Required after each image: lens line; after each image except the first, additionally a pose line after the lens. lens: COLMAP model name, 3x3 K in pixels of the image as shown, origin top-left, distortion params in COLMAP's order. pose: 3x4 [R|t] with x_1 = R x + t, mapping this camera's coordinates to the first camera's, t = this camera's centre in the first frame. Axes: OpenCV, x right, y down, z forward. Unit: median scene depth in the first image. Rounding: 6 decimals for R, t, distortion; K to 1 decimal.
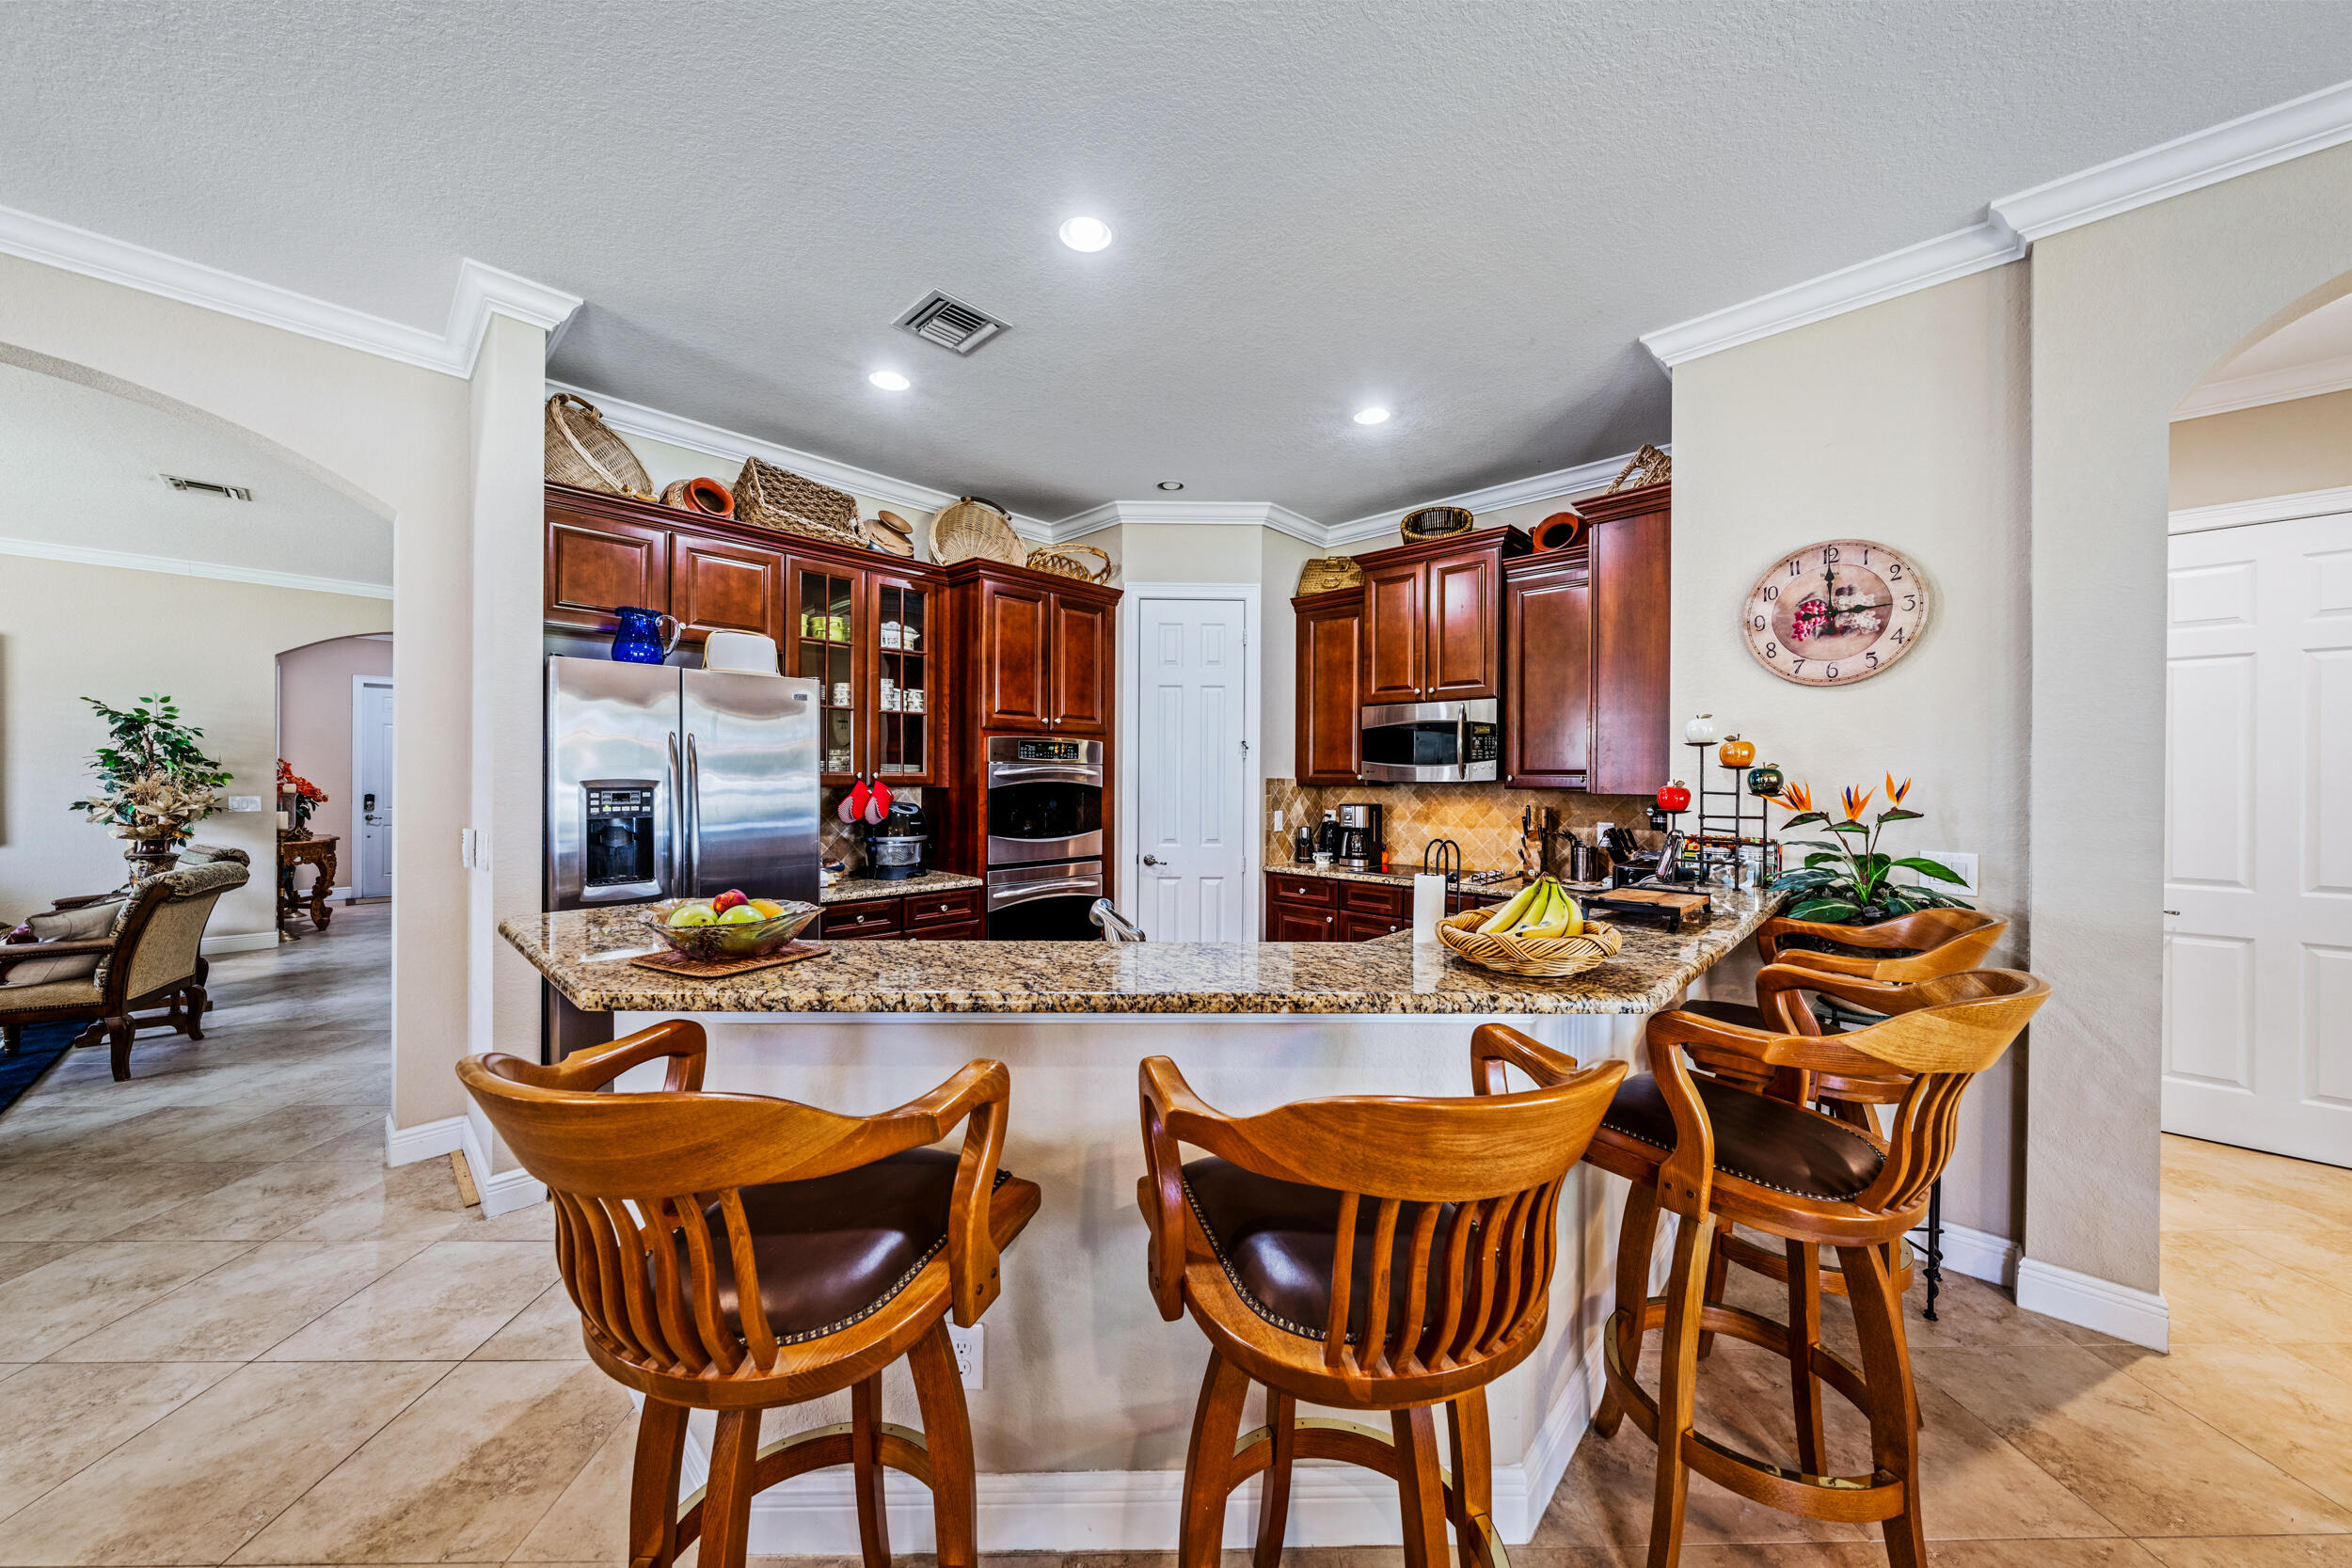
lens RADIAL K [[807.8, 0, 1176.0], [0, 807.8, 784.0], [0, 0, 1]] dist [-0.000515, -0.000062]
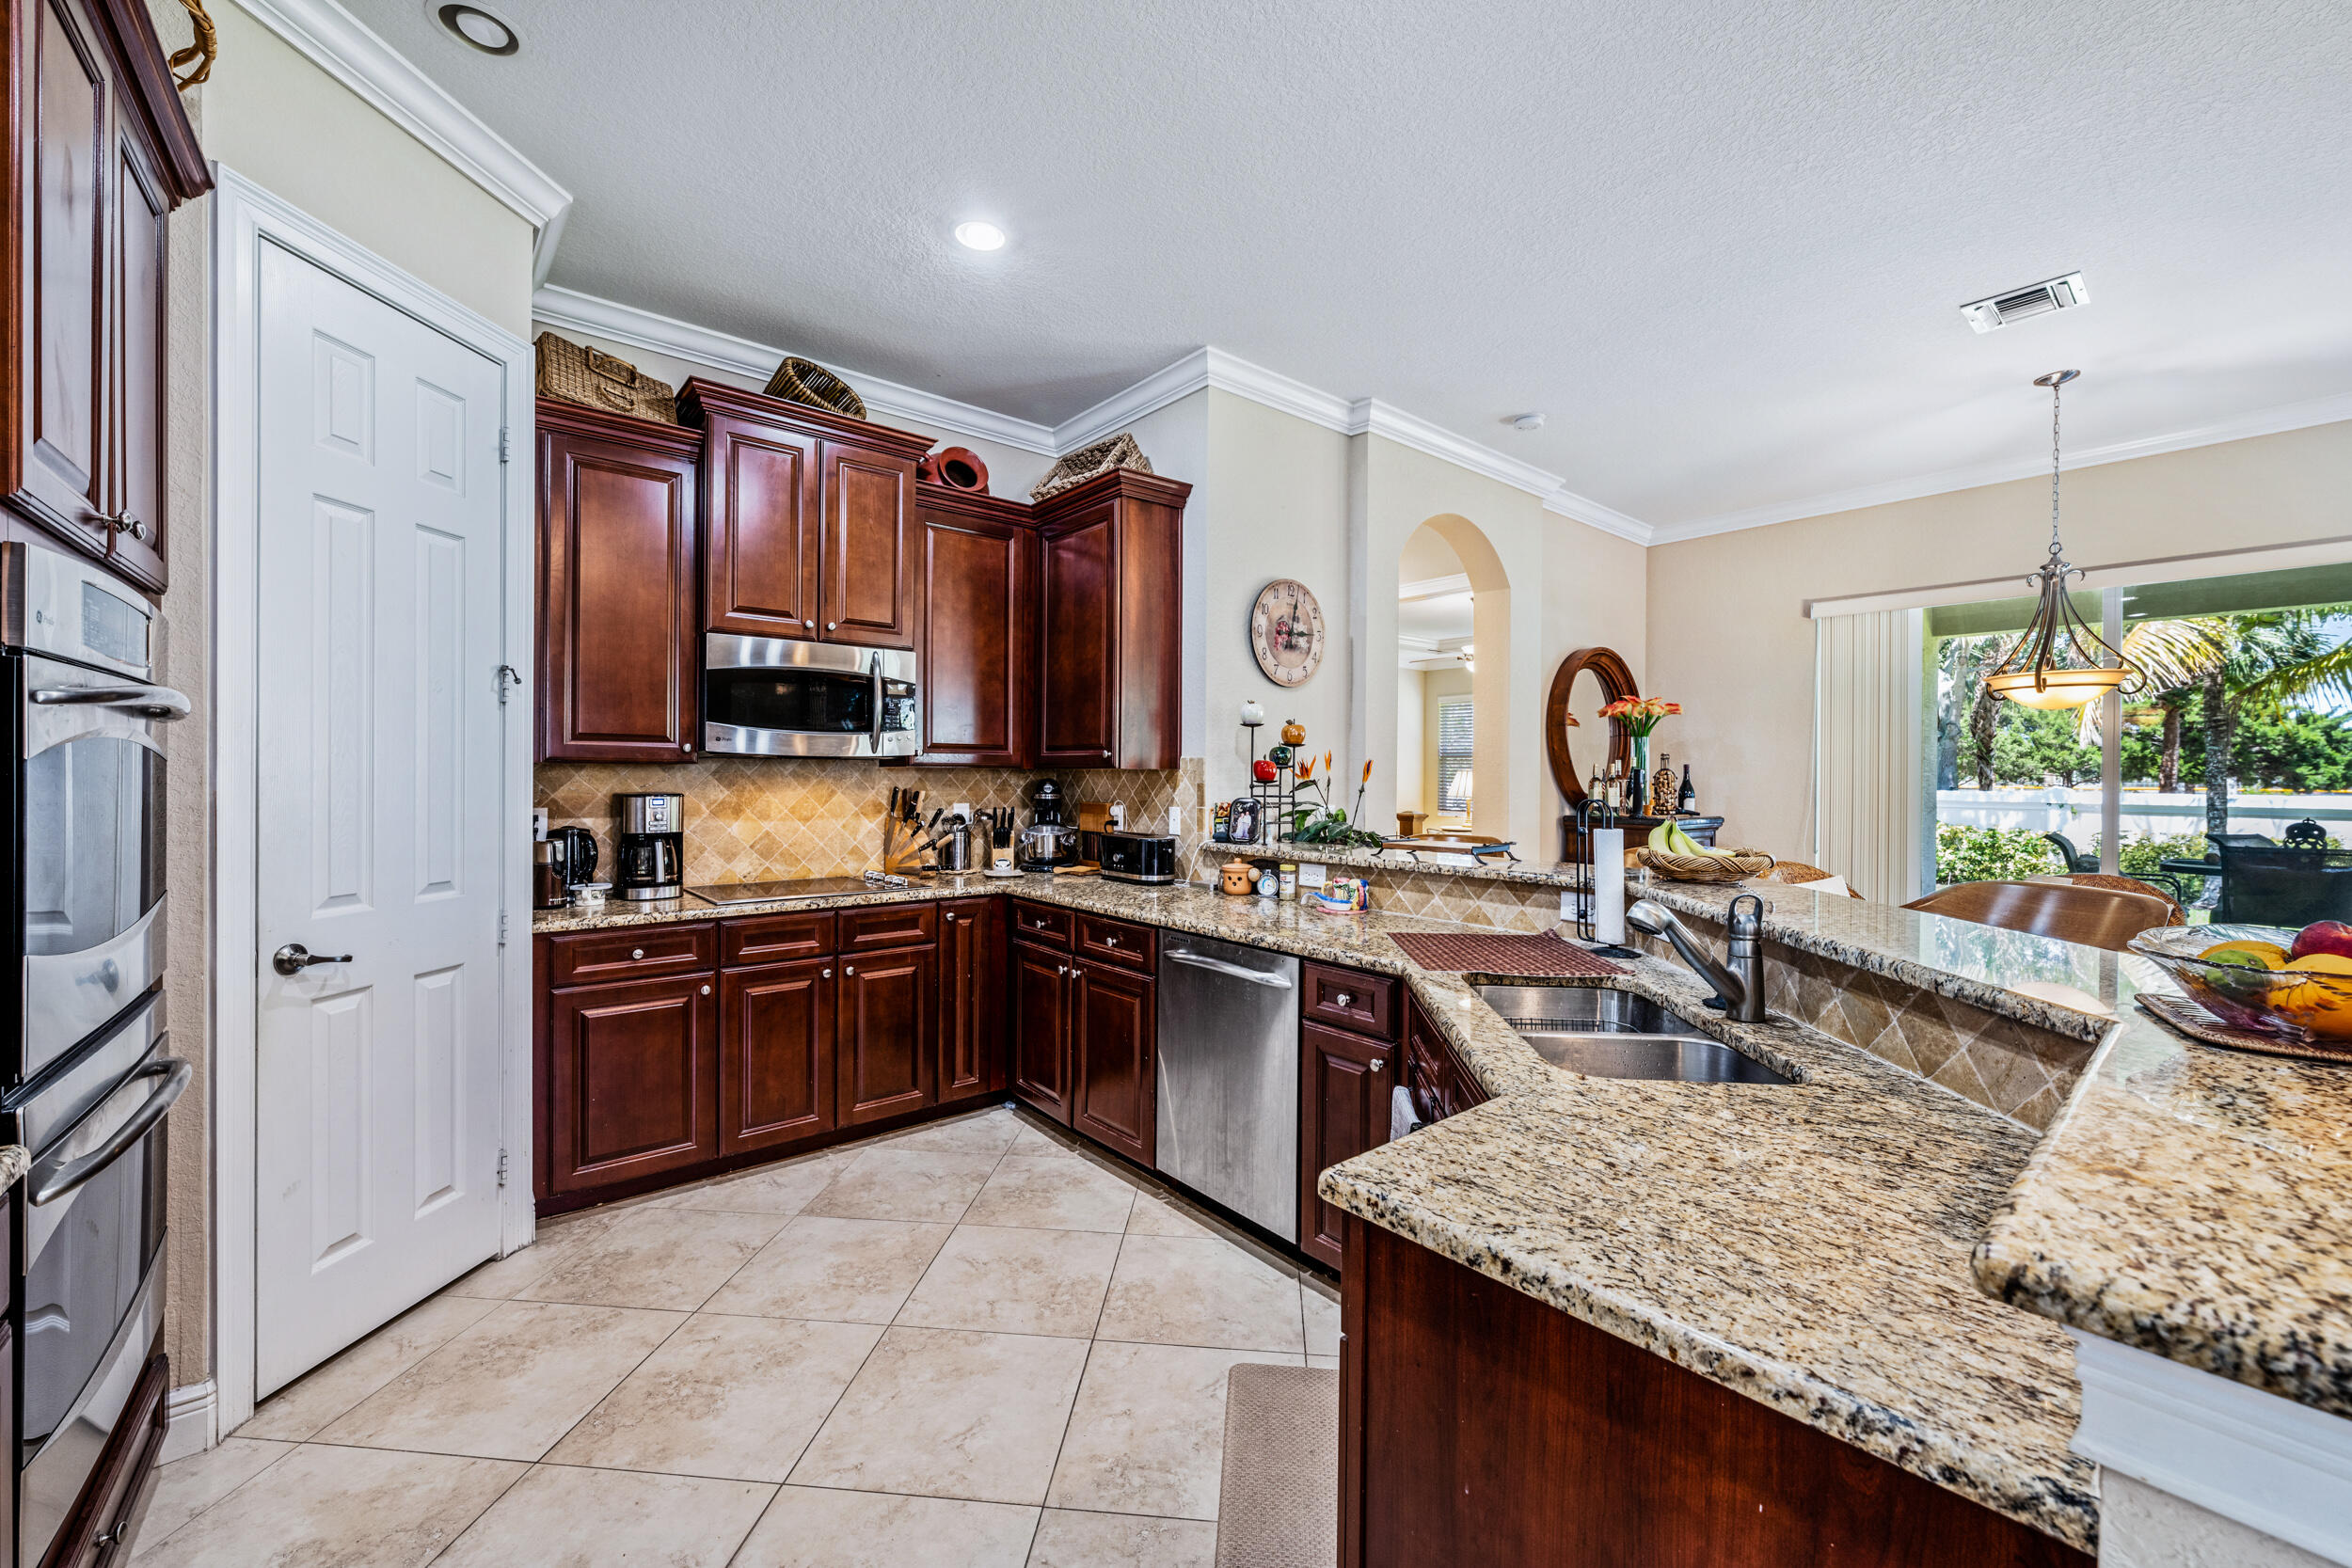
lens RADIAL K [[914.2, 0, 1178.8], [0, 914.2, 777.6], [0, 0, 1]] dist [-0.001488, 0.000273]
pose [[0.115144, -0.009094, 0.993307, -0.443907], [0.004744, 0.999952, 0.008605, 0.010329], [-0.993337, 0.003721, 0.115182, 0.606594]]
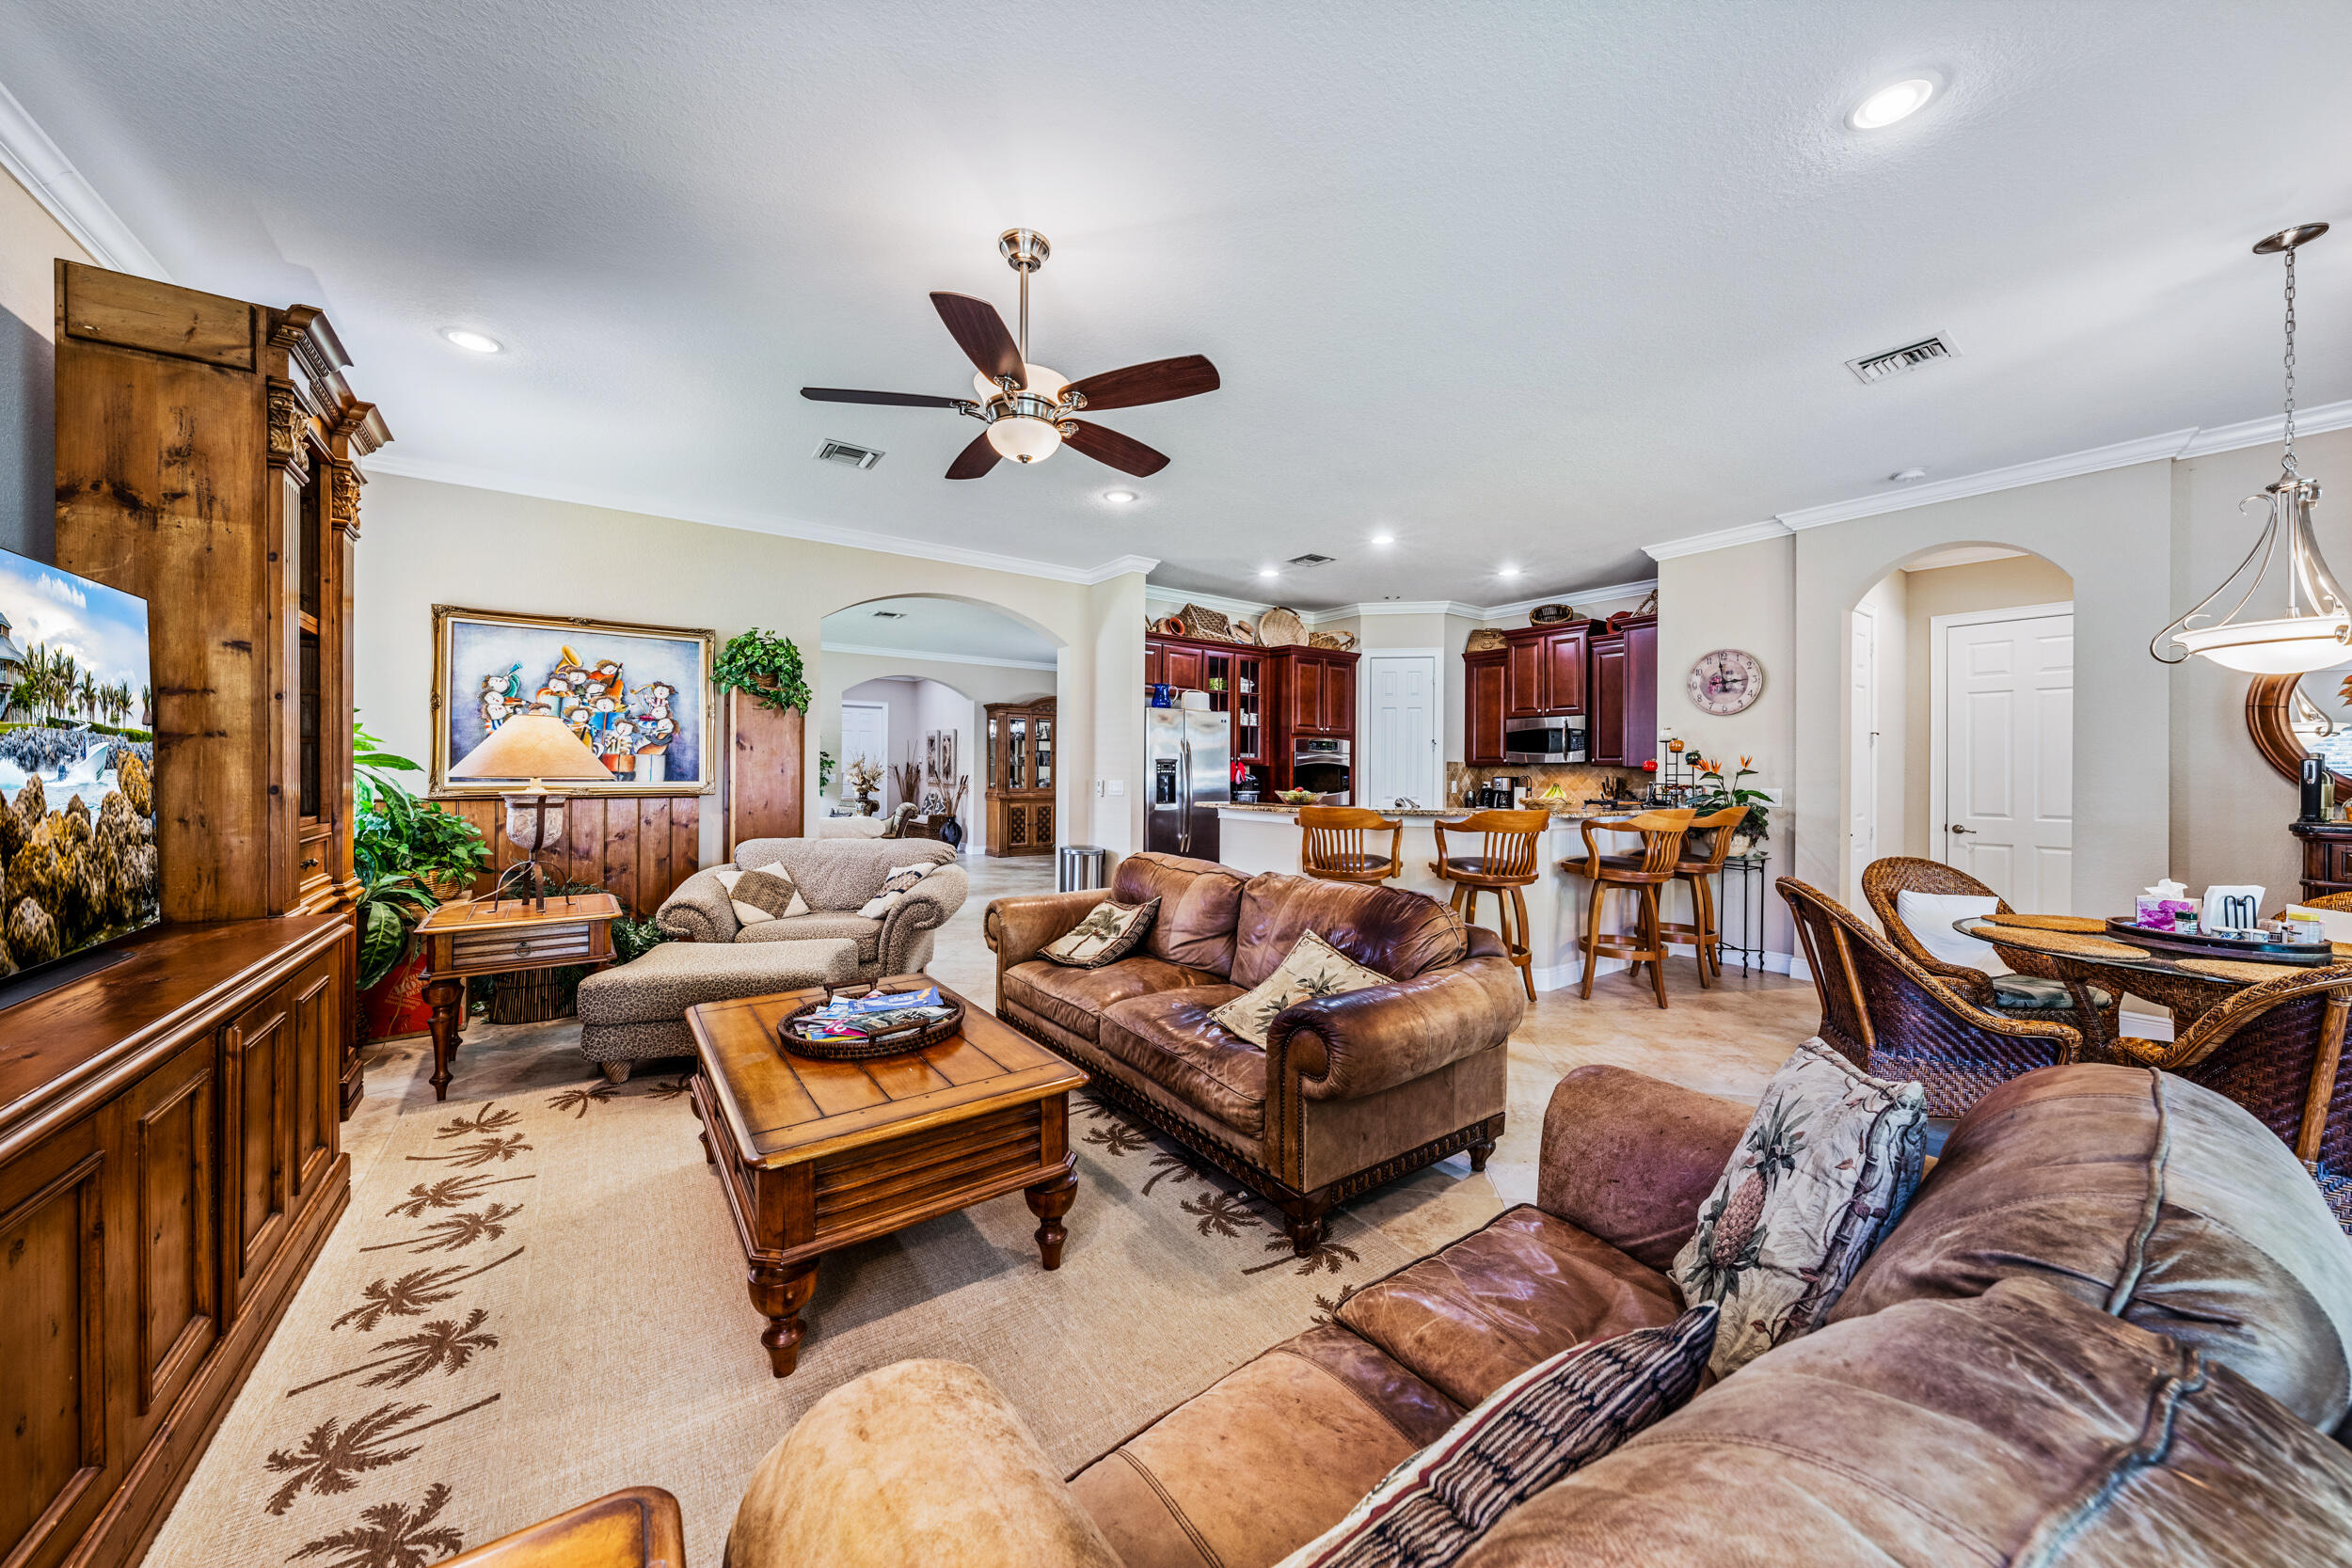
lens RADIAL K [[805.8, 0, 1175.7], [0, 805.8, 773.5], [0, 0, 1]] dist [0.000123, -0.000008]
pose [[0.982871, 0.001614, -0.184288, -0.153373], [-0.002737, 0.999979, -0.005839, 0.033250], [0.184275, 0.006243, 0.982855, -0.864459]]
